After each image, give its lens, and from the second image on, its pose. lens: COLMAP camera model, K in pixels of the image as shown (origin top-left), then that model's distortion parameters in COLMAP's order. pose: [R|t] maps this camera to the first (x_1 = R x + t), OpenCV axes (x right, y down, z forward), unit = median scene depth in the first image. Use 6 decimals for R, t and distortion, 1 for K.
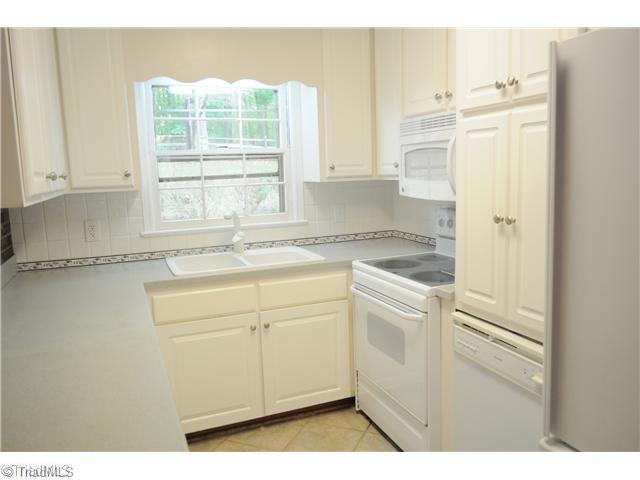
lens RADIAL K [[495.7, 0, 322.1], [0, 495.7, 238.5], [0, 0, 1]] dist [-0.012630, 0.002096]
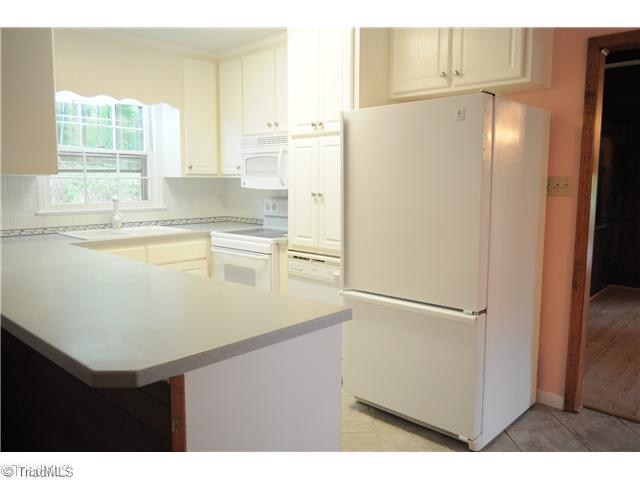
lens RADIAL K [[495.7, 0, 323.6], [0, 495.7, 239.5], [0, 0, 1]] dist [-0.012630, 0.002096]
pose [[0.903457, -0.013036, 0.428481, -0.258482], [0.024833, 0.999451, -0.021953, 0.107232], [-0.427959, 0.030474, 0.903284, -0.440922]]
